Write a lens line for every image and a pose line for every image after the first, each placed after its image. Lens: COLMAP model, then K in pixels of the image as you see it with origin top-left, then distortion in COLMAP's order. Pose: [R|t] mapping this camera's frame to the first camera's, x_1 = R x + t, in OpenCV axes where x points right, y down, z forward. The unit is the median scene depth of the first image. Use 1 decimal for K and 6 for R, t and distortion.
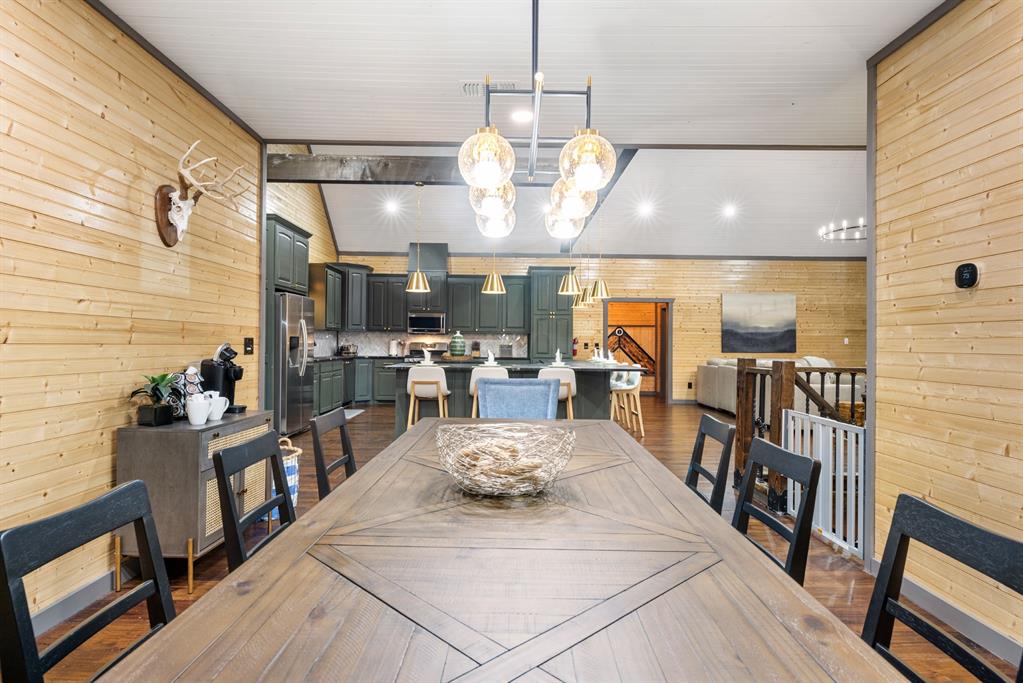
lens RADIAL K [[531.7, 0, 511.5], [0, 531.7, 341.5], [0, 0, 1]] dist [-0.003921, -0.000311]
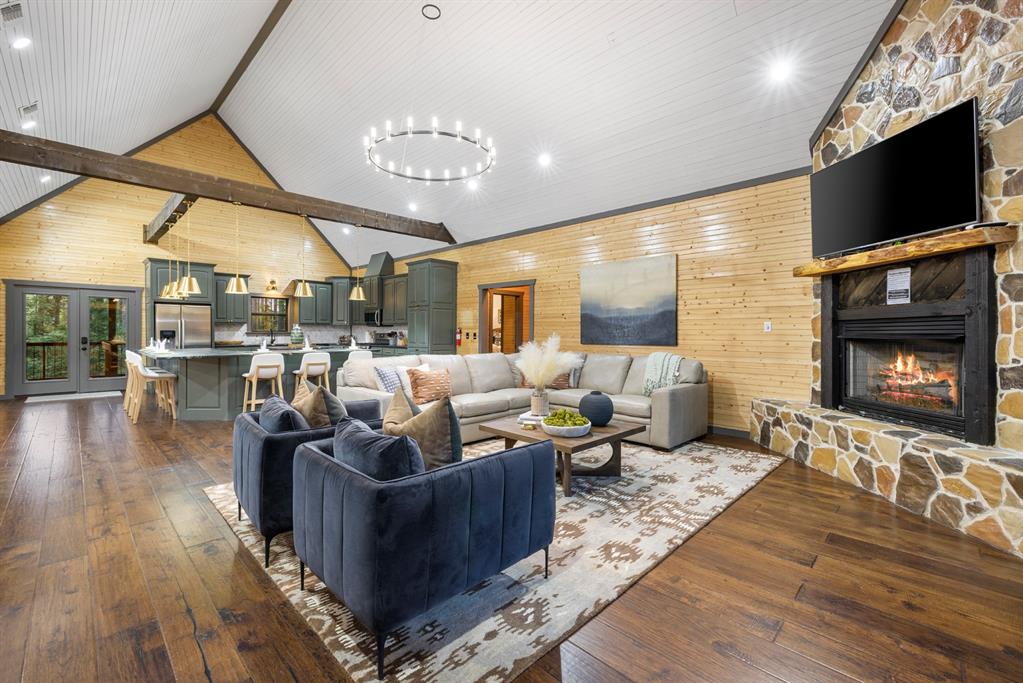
lens RADIAL K [[434.1, 0, 508.7], [0, 434.1, 334.1], [0, 0, 1]] dist [0.001510, 0.000191]
pose [[0.703937, -0.002471, -0.710259, 0.766376], [0.008284, 0.999954, 0.004731, 0.002261], [0.710215, -0.009214, 0.703925, 0.488280]]
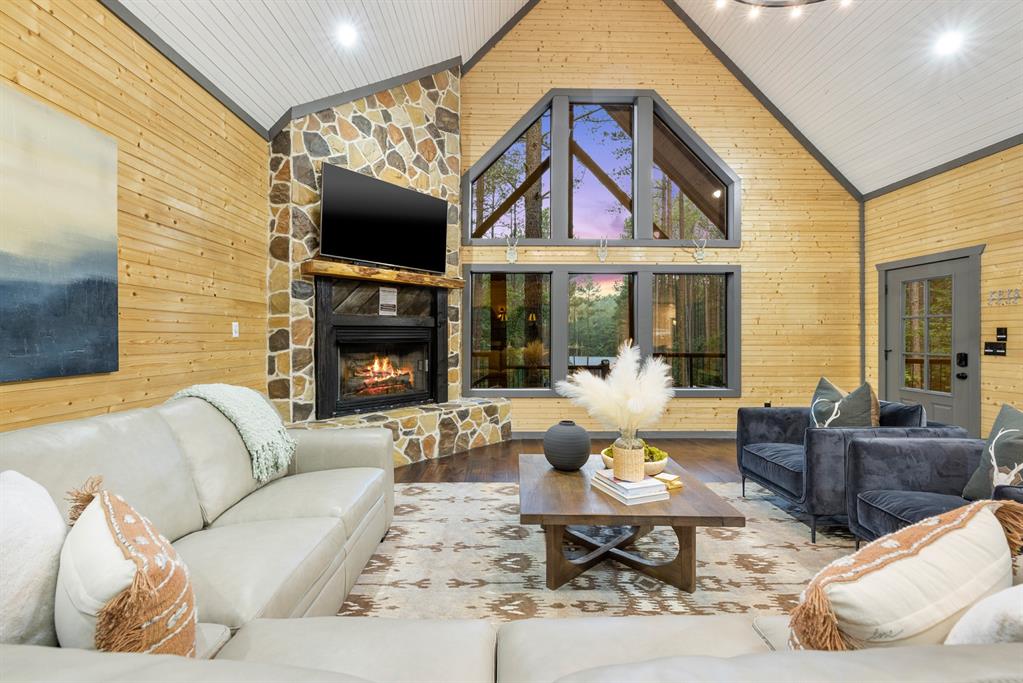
lens RADIAL K [[434.1, 0, 508.7], [0, 434.1, 334.1], [0, 0, 1]] dist [0.001510, 0.000191]
pose [[-0.011578, -0.000499, 0.999933, 0.325006], [-0.009058, 0.999959, 0.000394, 0.000449], [-0.999892, -0.009052, -0.011582, 0.814629]]
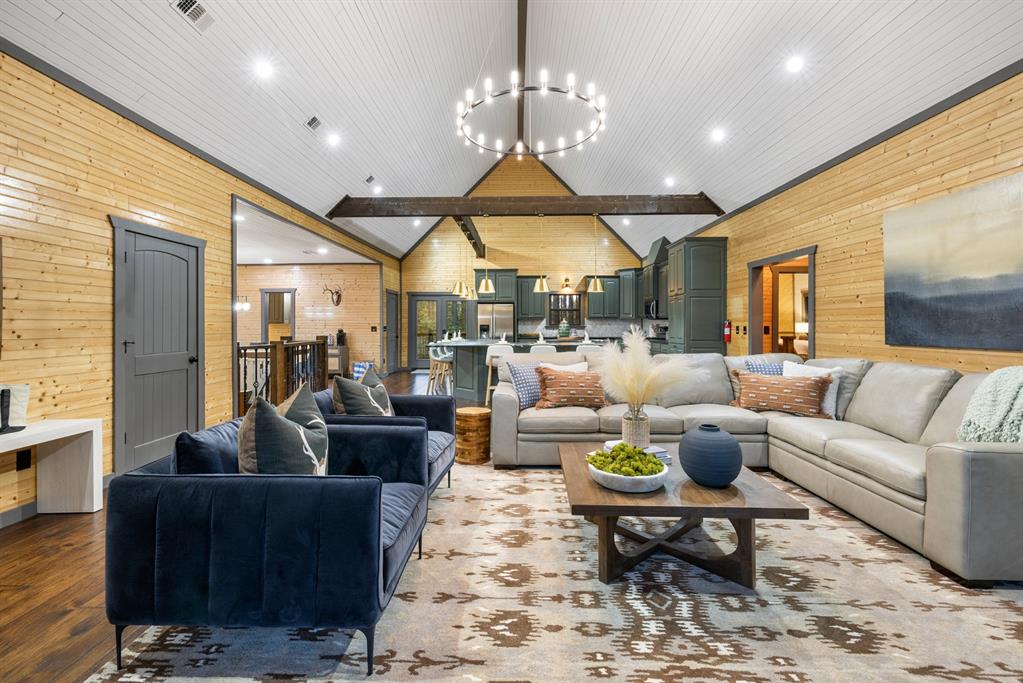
lens RADIAL K [[438.0, 0, 506.7], [0, 438.0, 319.8], [0, 0, 1]] dist [0.001223, 0.000501]
pose [[-0.032545, -0.020266, -0.999265, 0.779008], [0.007894, 0.999758, -0.020533, 0.004165], [0.999439, -0.008557, -0.032377, 0.691080]]
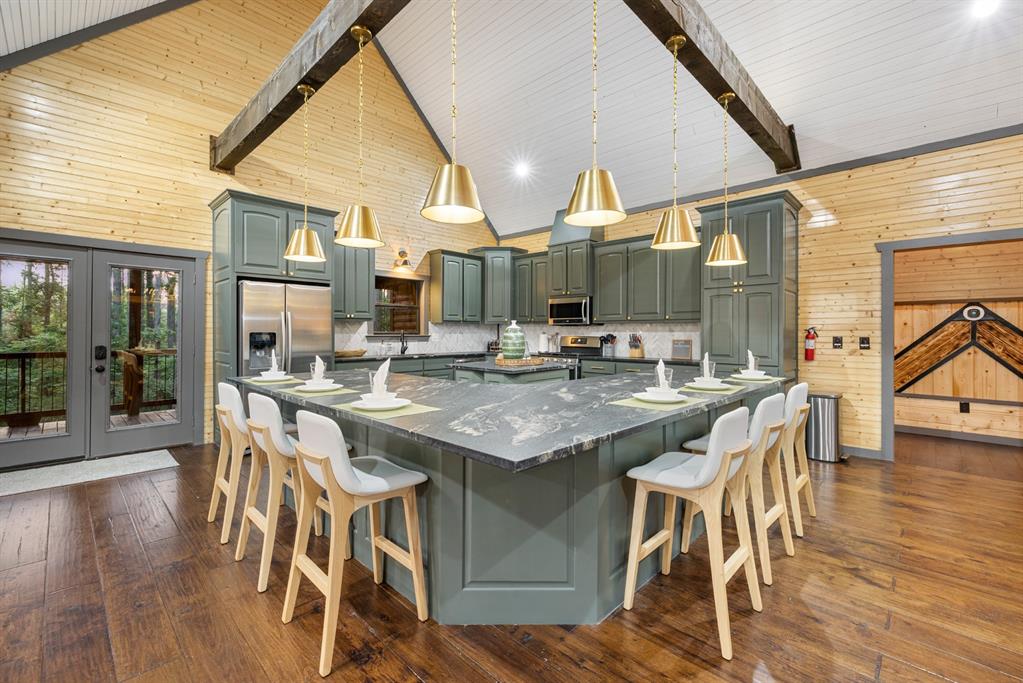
lens RADIAL K [[434.1, 0, 508.7], [0, 434.1, 334.1], [0, 0, 1]] dist [0.001510, 0.000191]
pose [[0.711385, -0.005272, -0.702782, 0.209914], [0.007965, 0.999968, 0.000561, -0.002621], [0.702757, -0.005997, 0.711405, 0.476137]]
